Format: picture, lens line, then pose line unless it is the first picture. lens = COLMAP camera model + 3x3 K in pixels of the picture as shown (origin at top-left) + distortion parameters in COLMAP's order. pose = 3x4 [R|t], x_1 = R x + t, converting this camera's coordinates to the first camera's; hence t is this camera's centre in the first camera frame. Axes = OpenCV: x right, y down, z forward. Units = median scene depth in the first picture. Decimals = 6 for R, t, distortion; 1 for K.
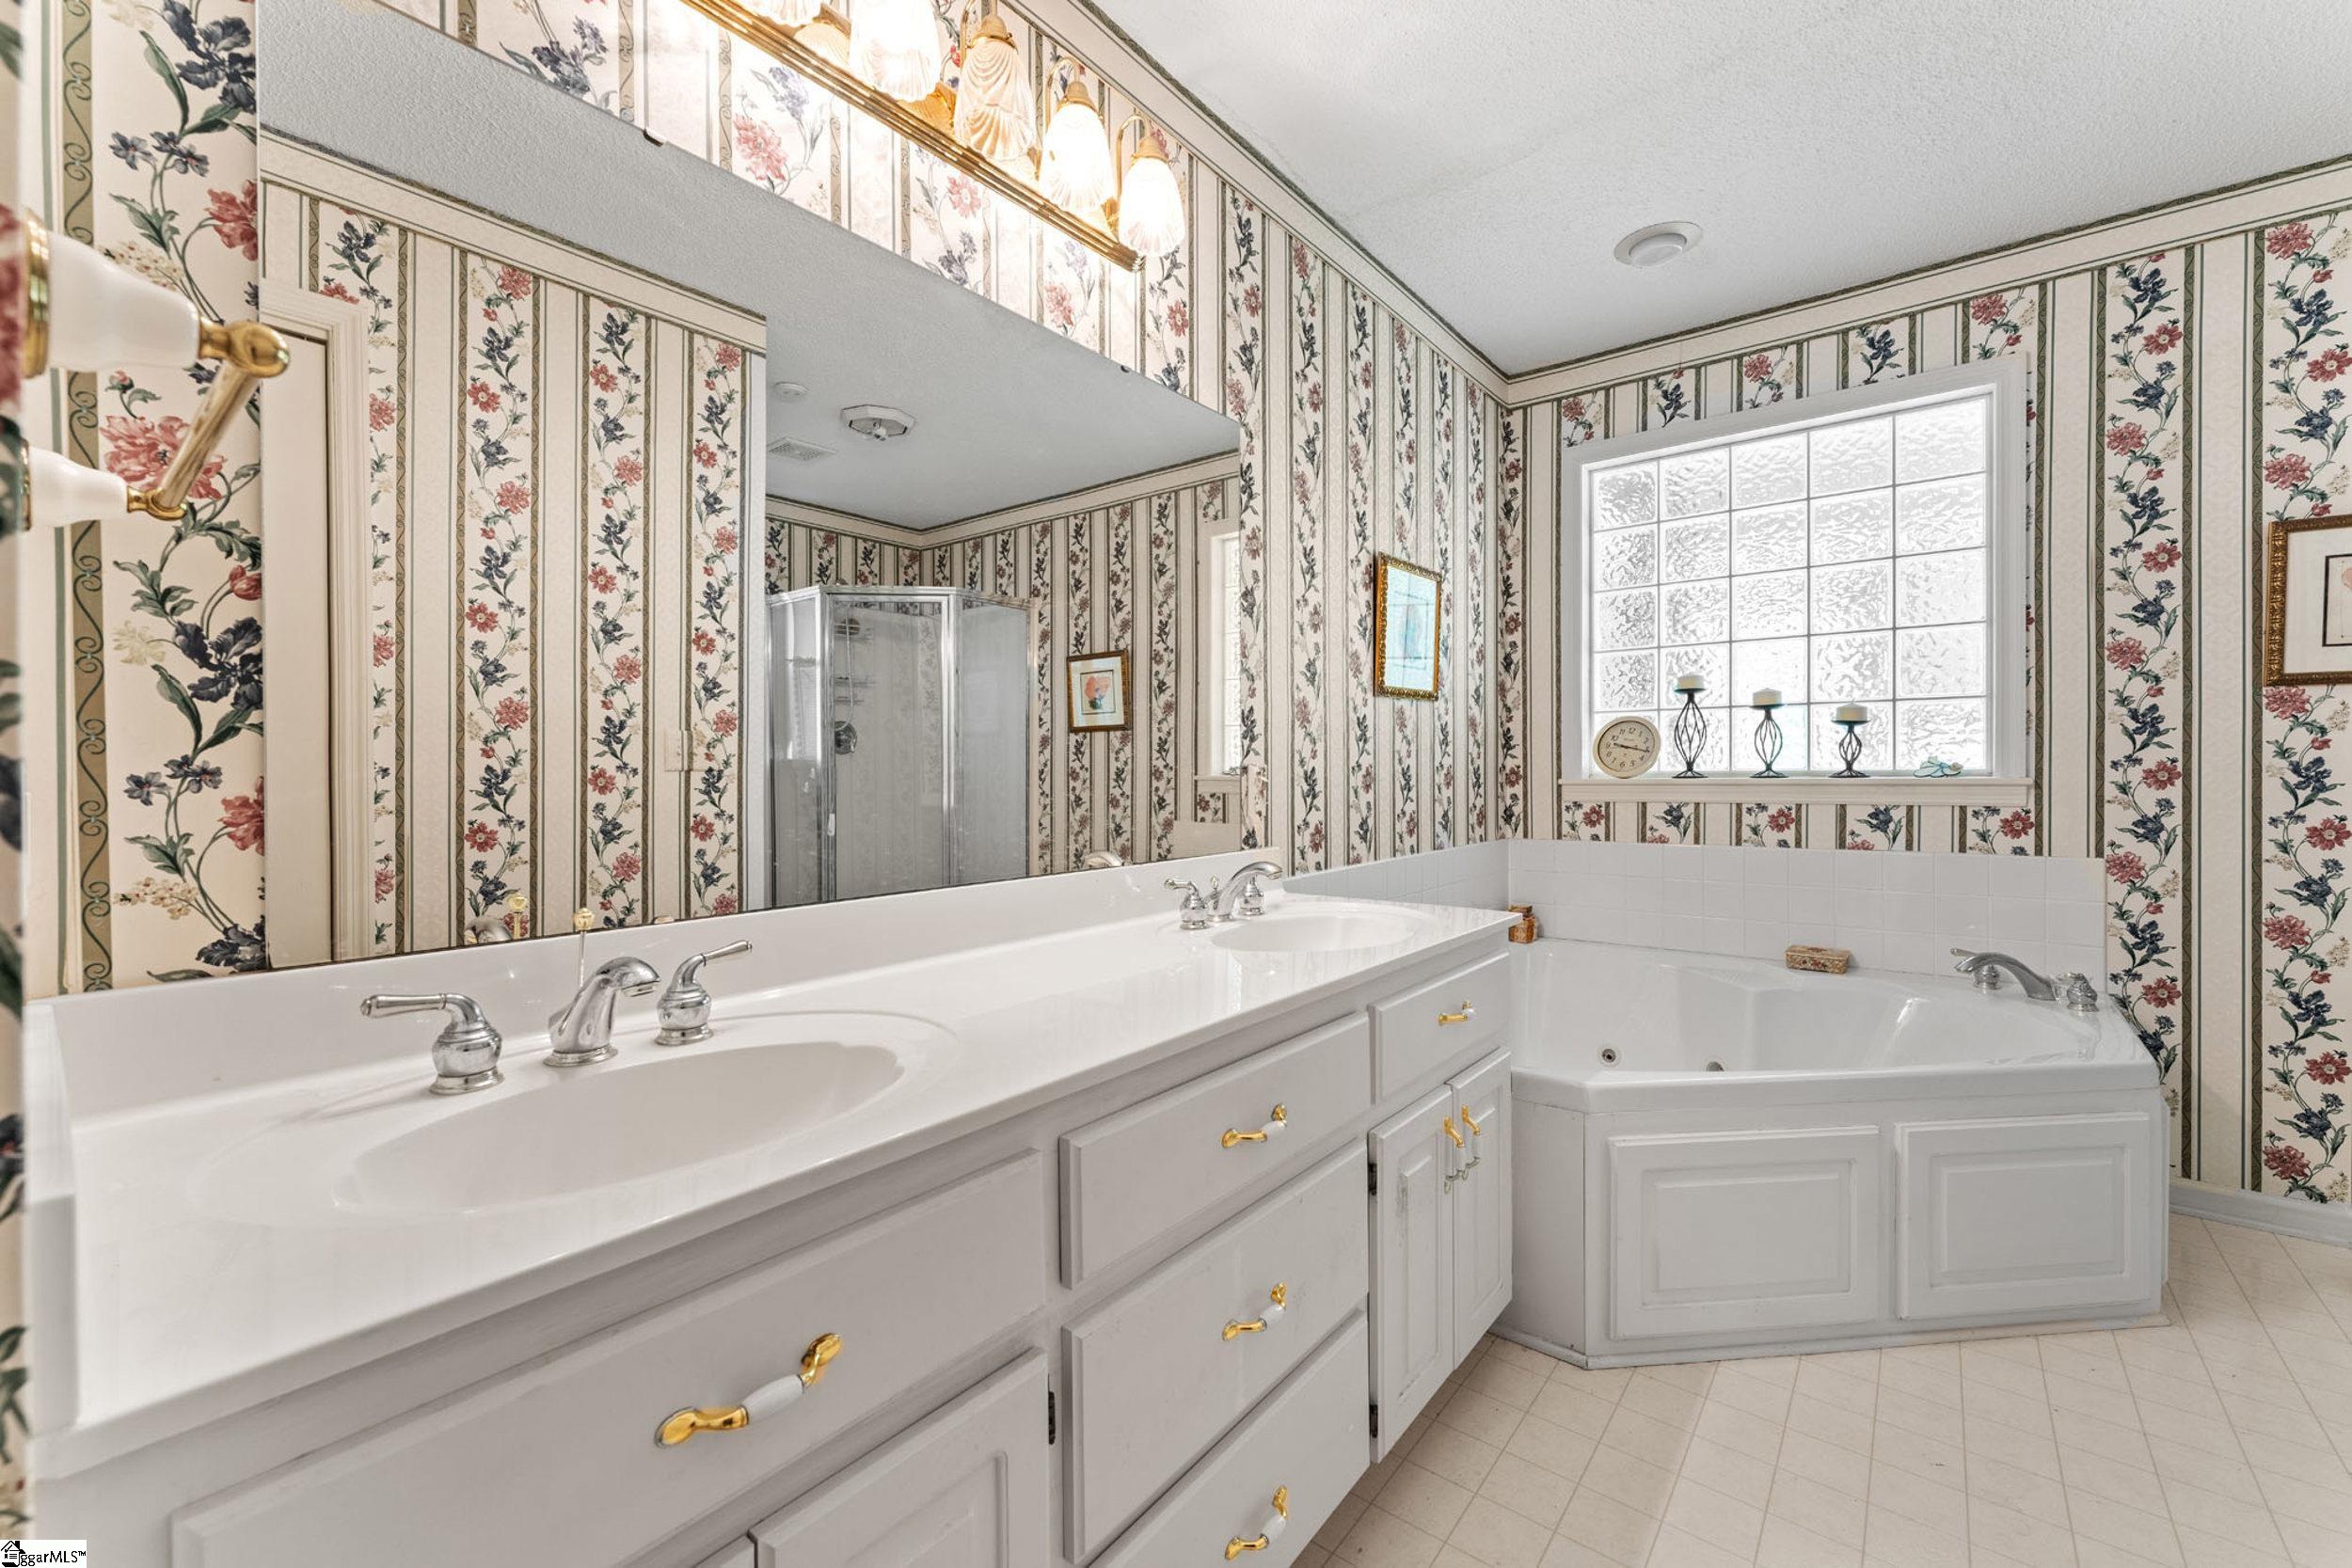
lens RADIAL K [[948.7, 0, 1168.6], [0, 948.7, 779.5], [0, 0, 1]] dist [-0.003487, 0.000369]
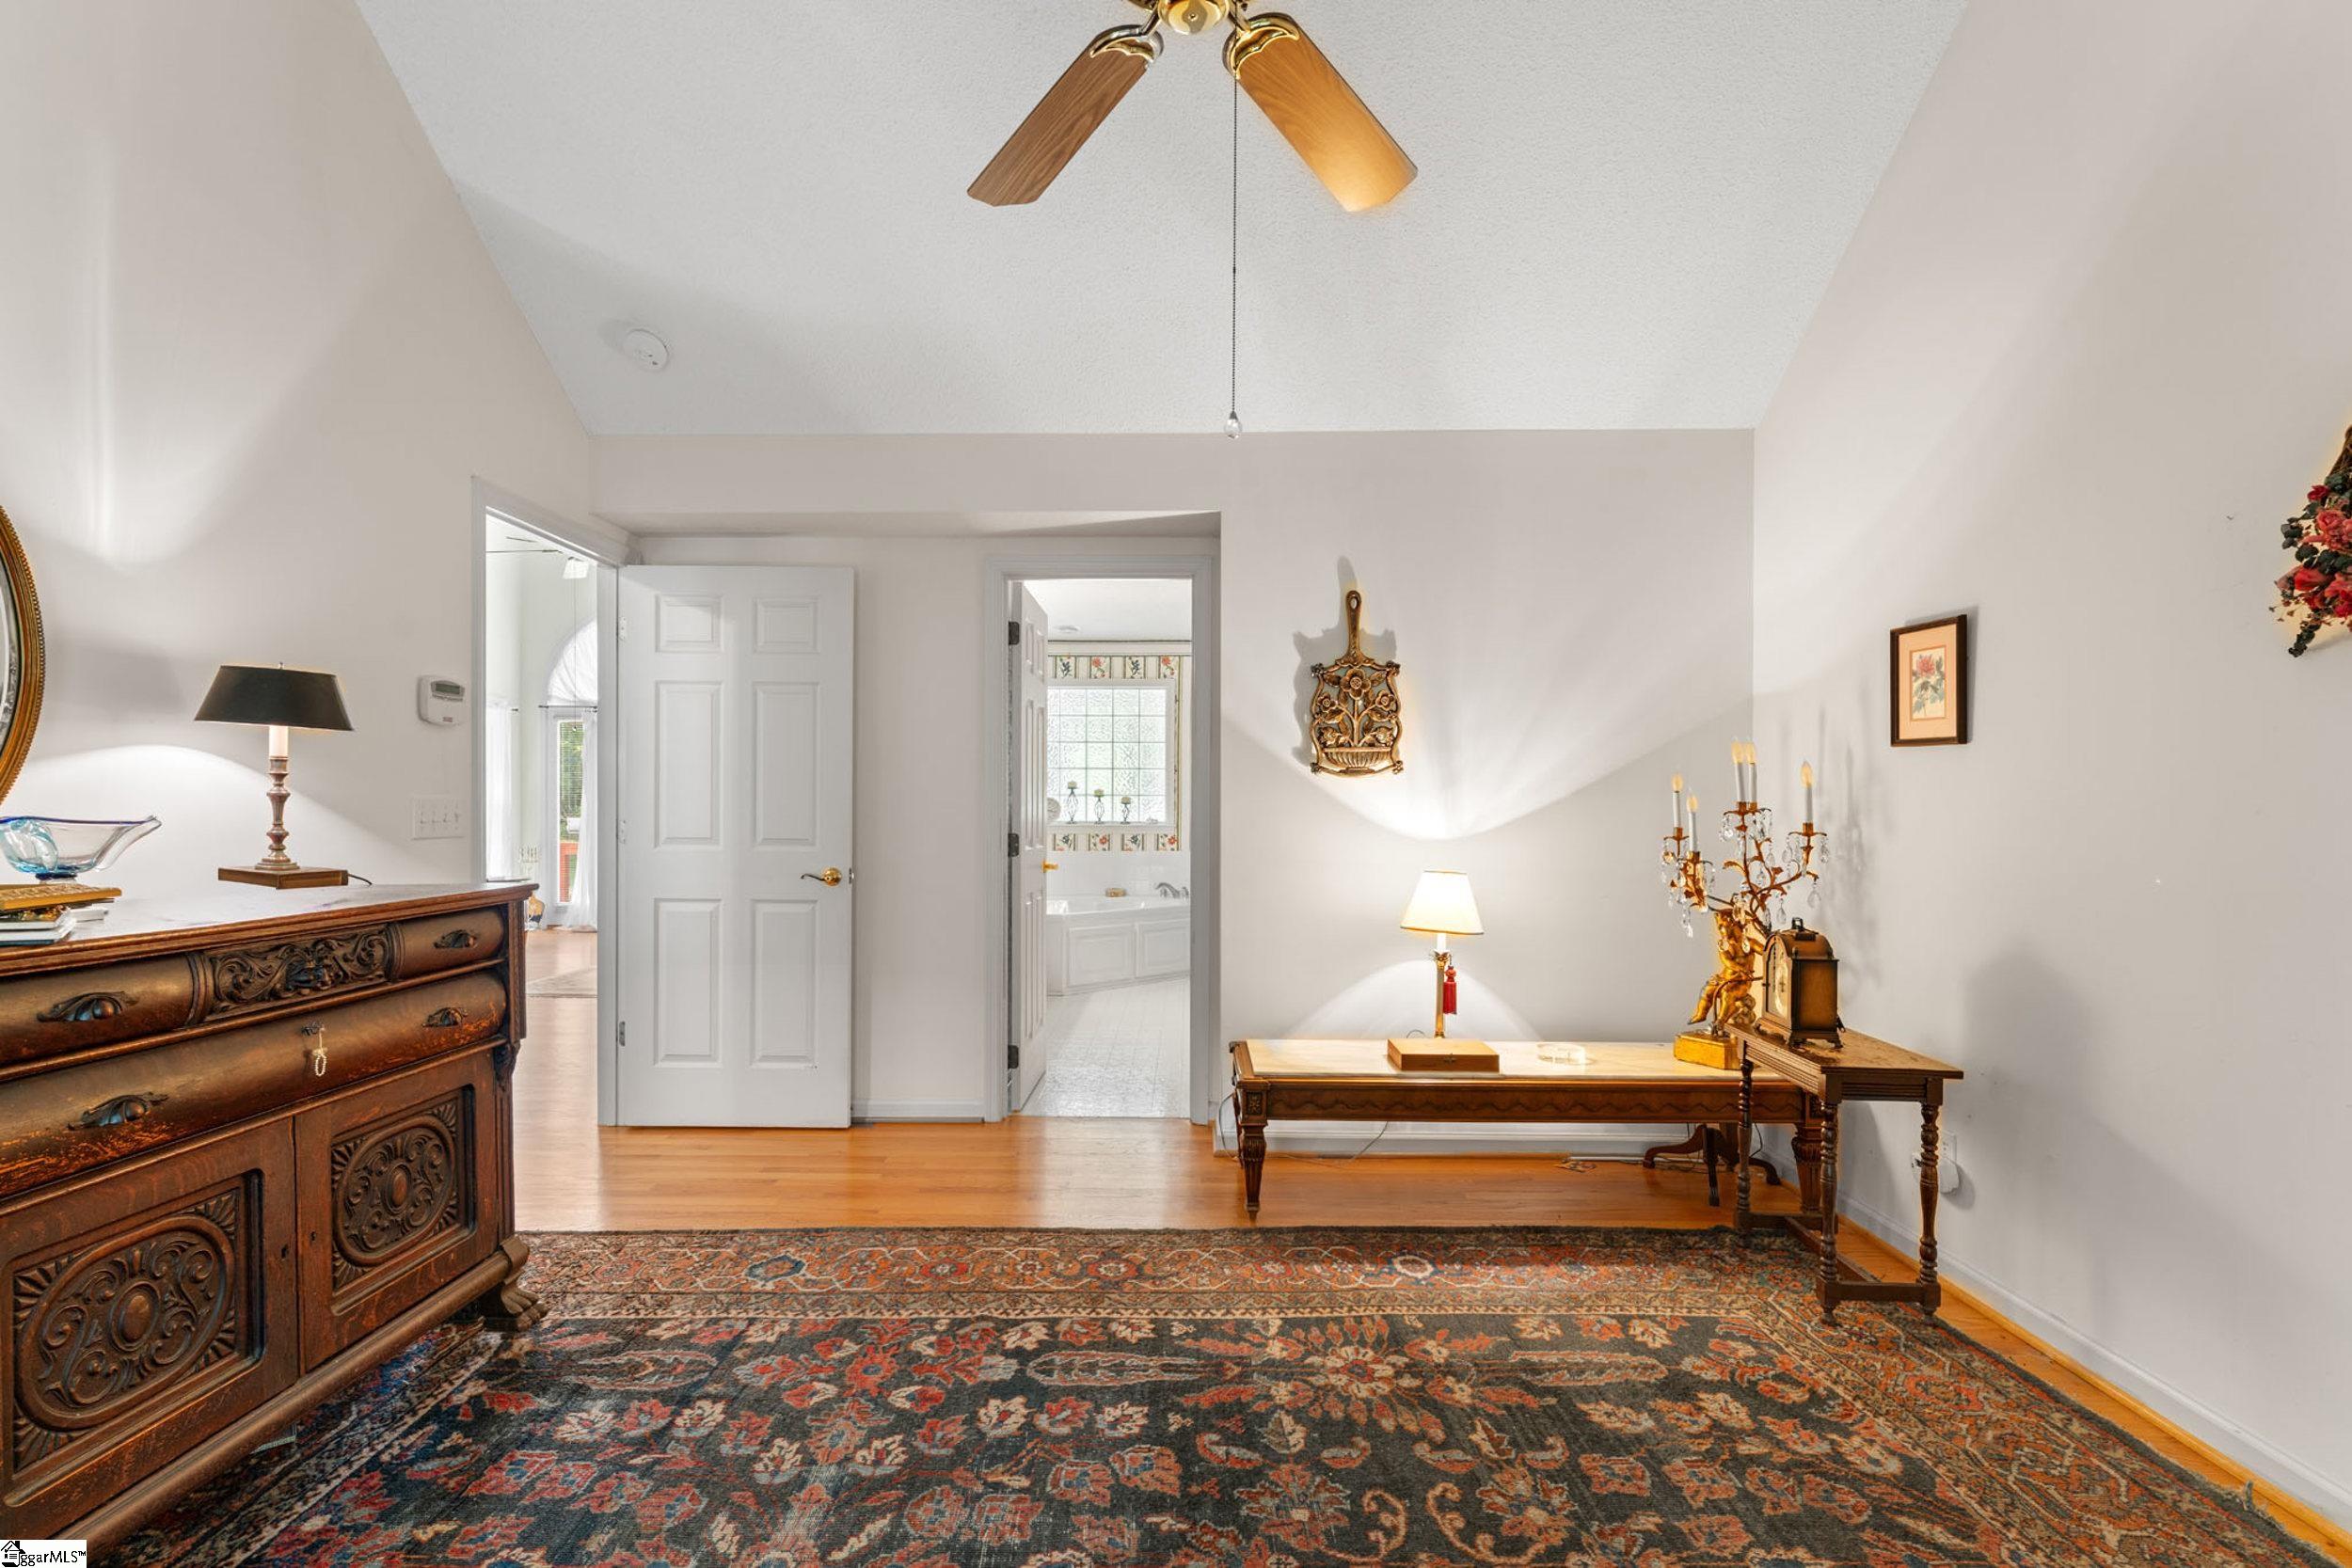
lens RADIAL K [[1077.4, 0, 1175.8], [0, 1077.4, 797.4], [0, 0, 1]] dist [-0.001651, -0.000262]
pose [[0.786511, 0.007830, 0.617526, -1.056656], [-0.003047, 0.999957, -0.008798, -0.051062], [-0.617568, 0.005038, 0.786501, -1.493009]]
